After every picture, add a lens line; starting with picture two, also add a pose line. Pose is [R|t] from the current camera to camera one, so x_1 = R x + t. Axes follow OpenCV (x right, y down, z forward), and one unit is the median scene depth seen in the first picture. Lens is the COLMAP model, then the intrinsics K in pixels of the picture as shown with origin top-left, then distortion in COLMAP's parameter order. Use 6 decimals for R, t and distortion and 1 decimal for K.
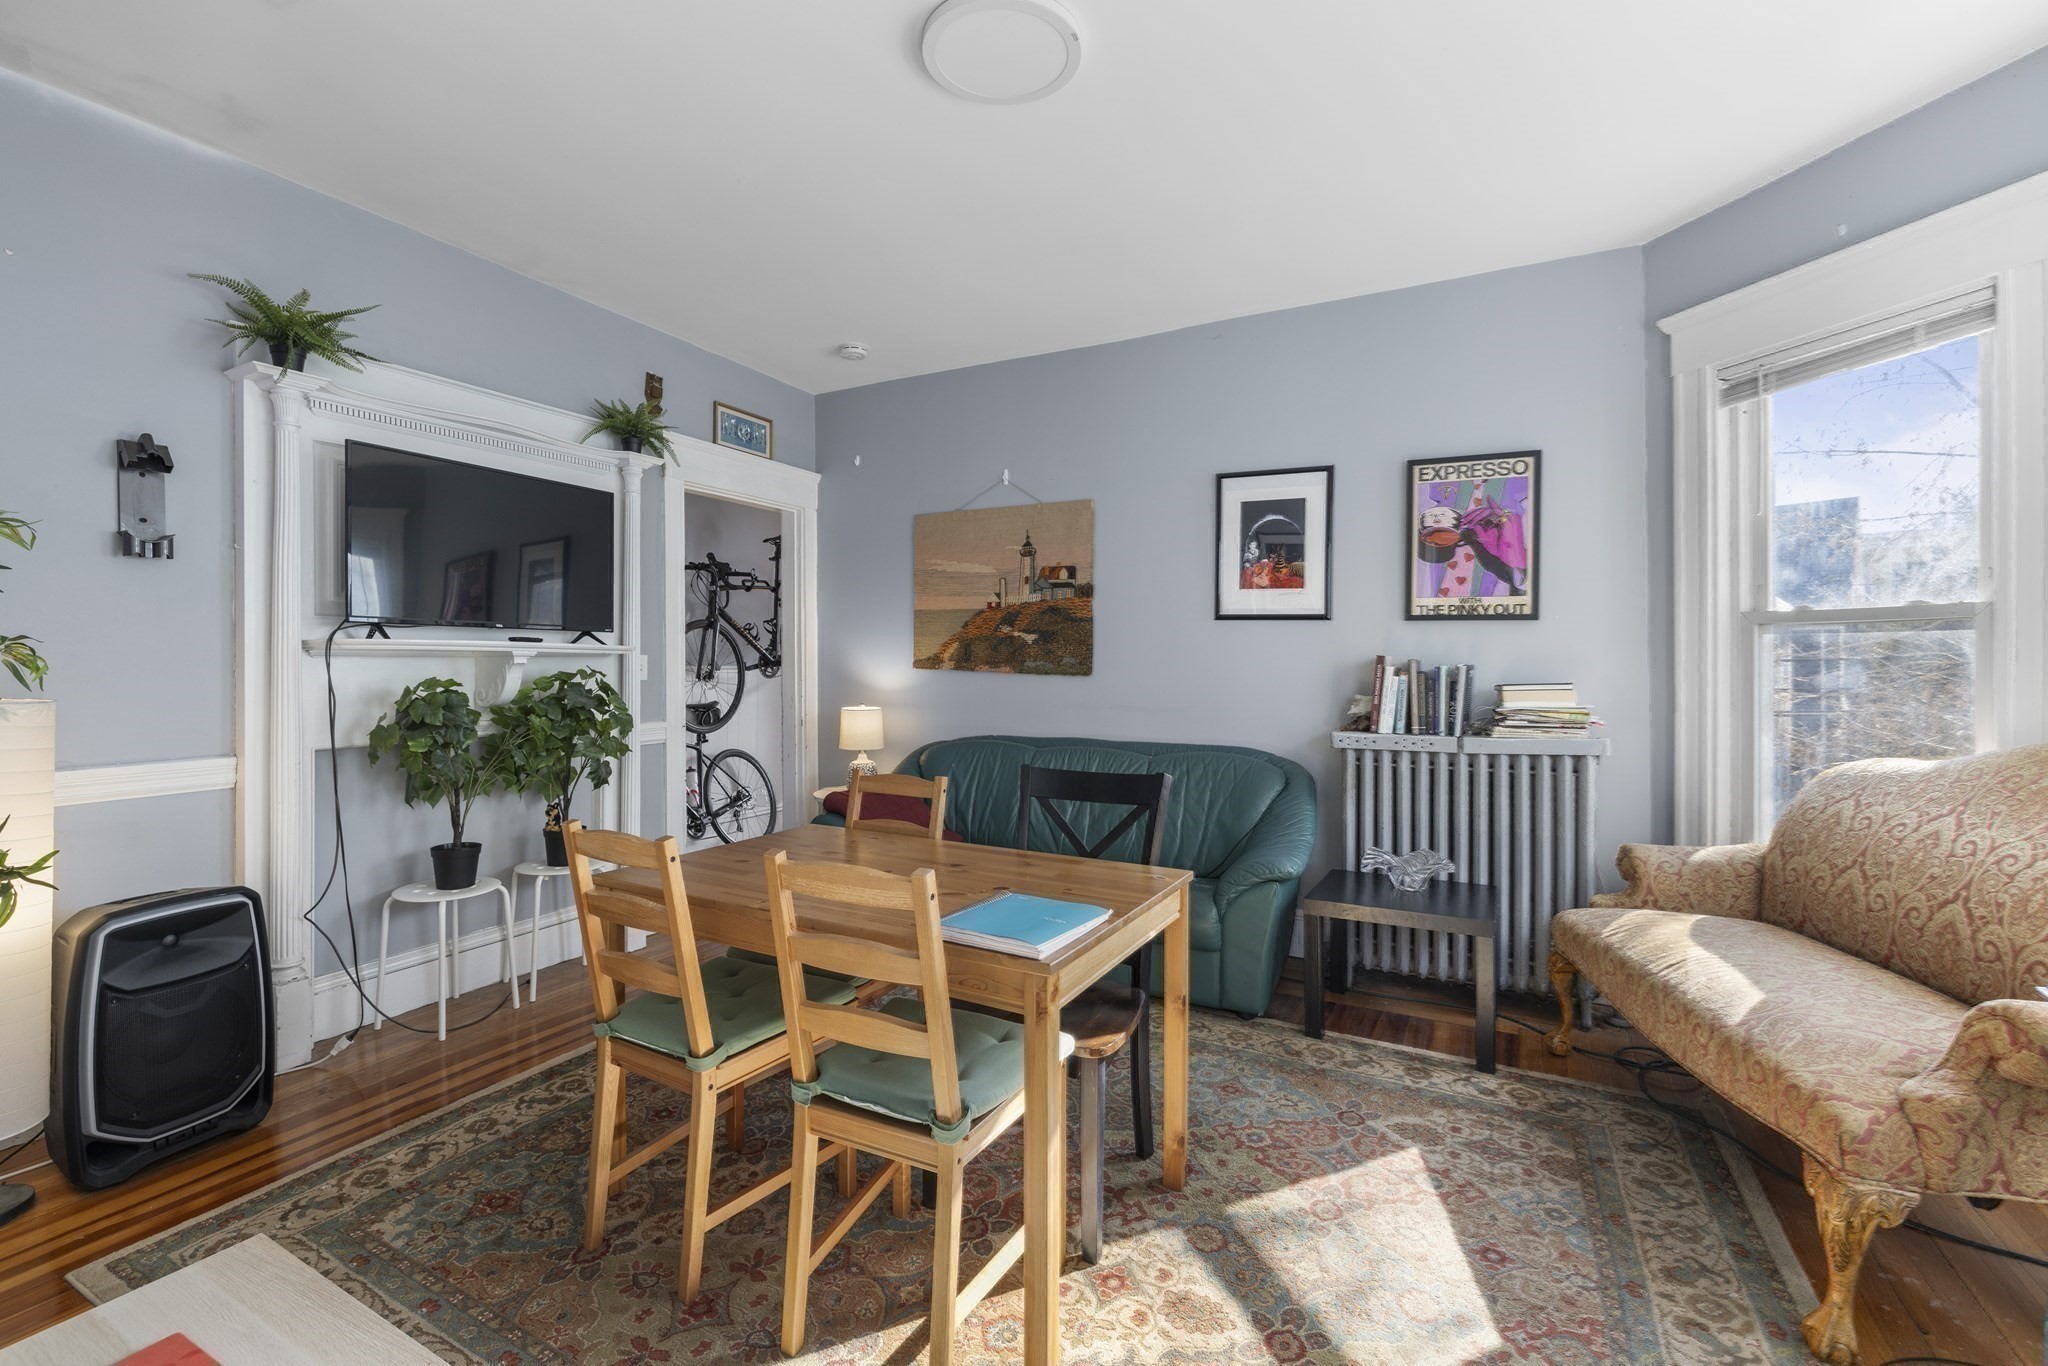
lens RADIAL K [[869.1, 0, 1021.4], [0, 869.1, 666.6], [0, 0, 1]] dist [0.000019, -0.000039]
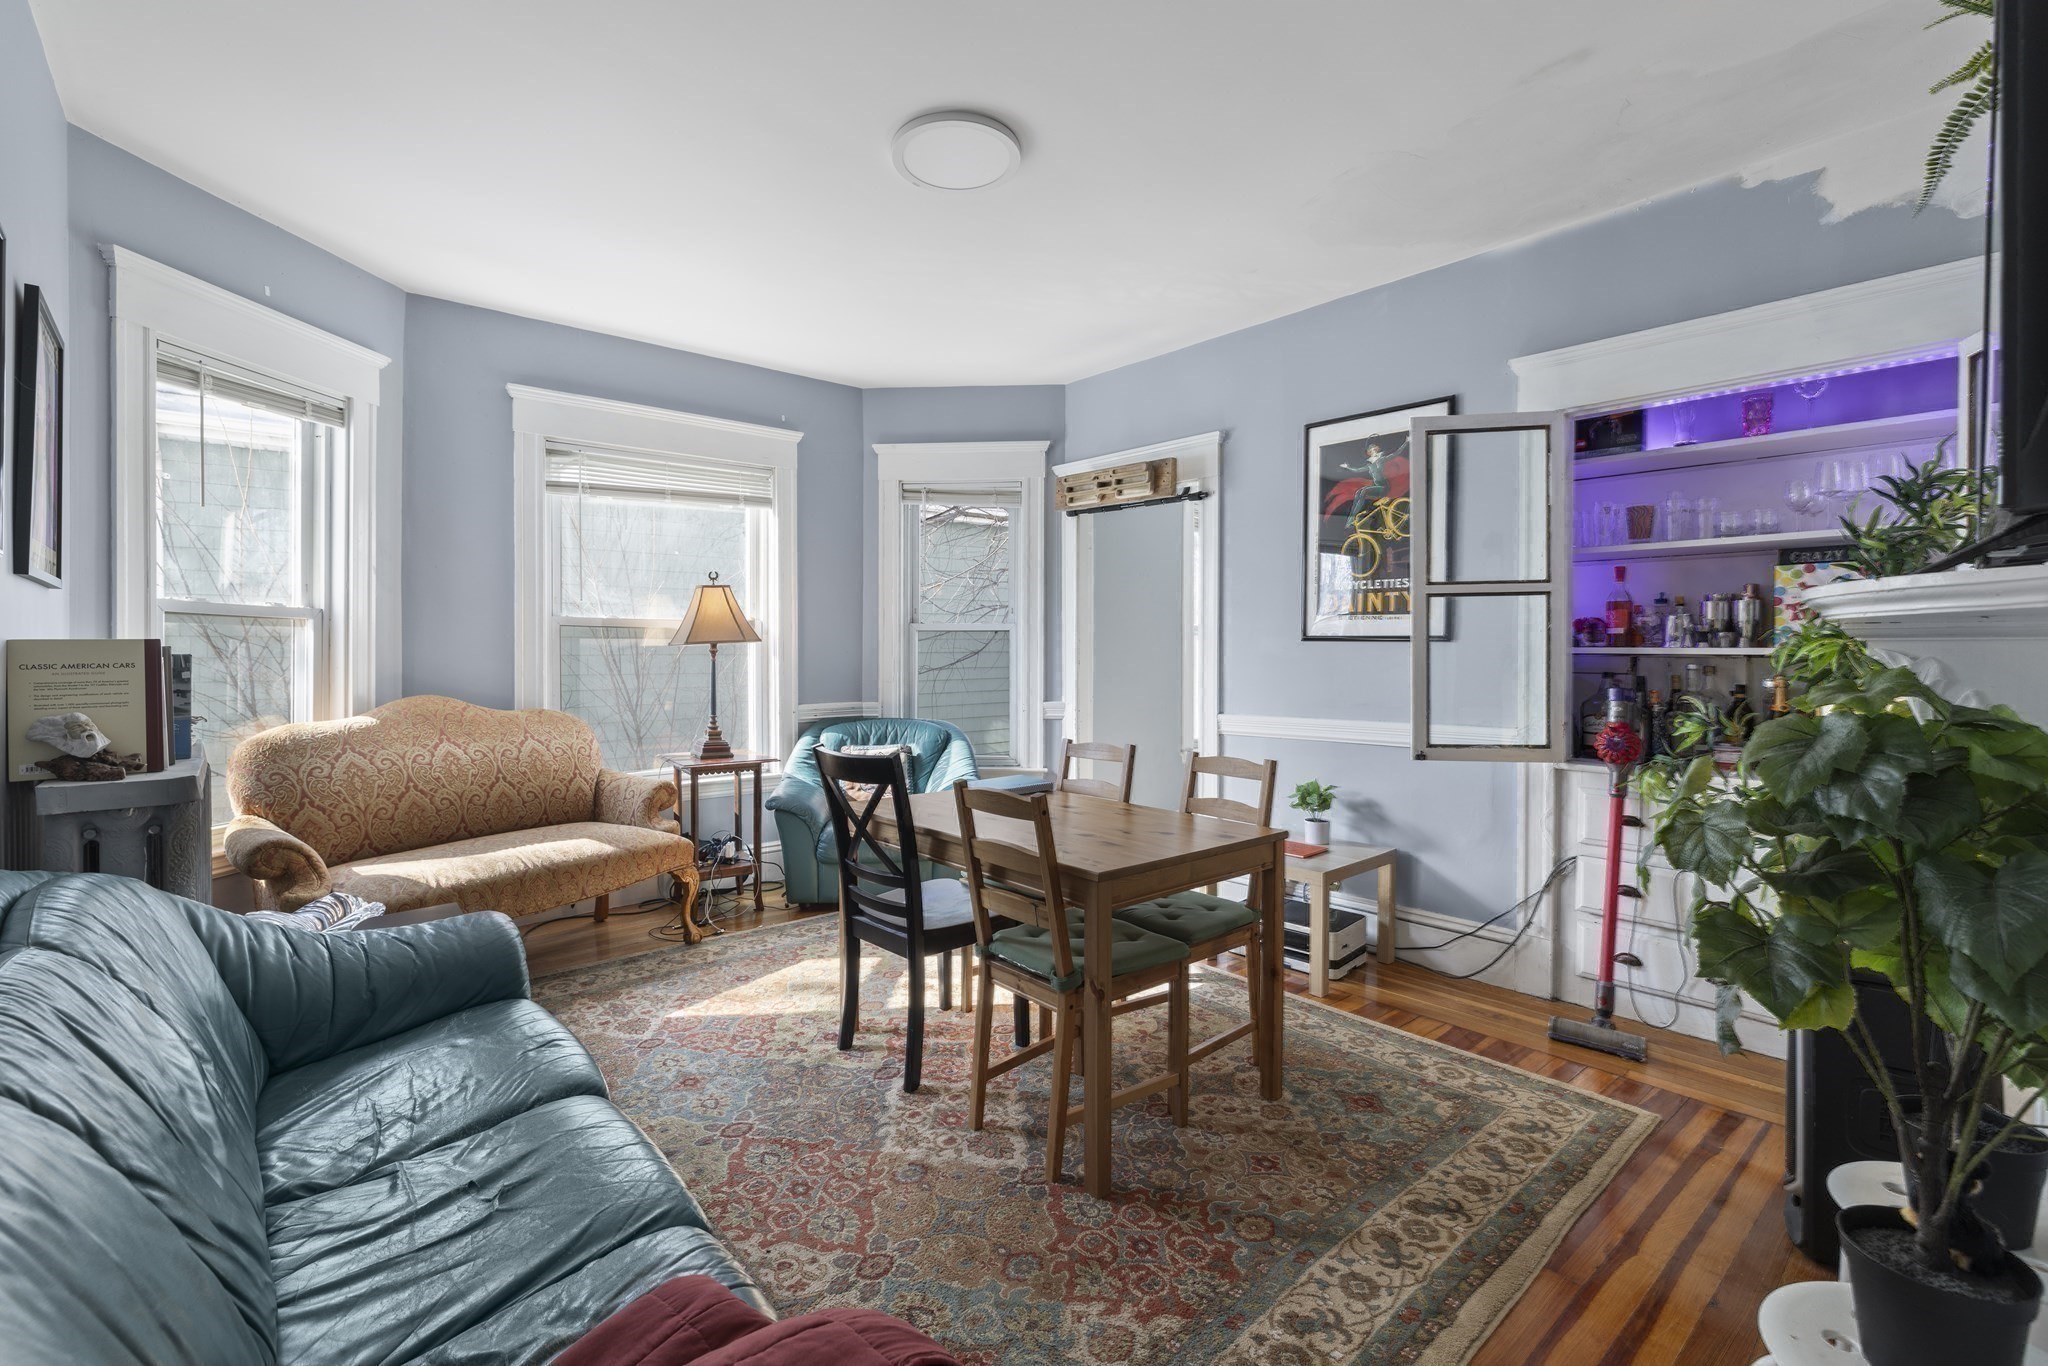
lens RADIAL K [[926.2, 0, 1020.7], [0, 926.2, 662.9], [0, 0, 1]] dist [-0.000058, -0.000002]
pose [[-0.938214, -0.002445, 0.346048, -0.571204], [0.005030, 0.999773, 0.020702, -0.011835], [-0.346020, 0.021164, -0.937988, 2.221502]]
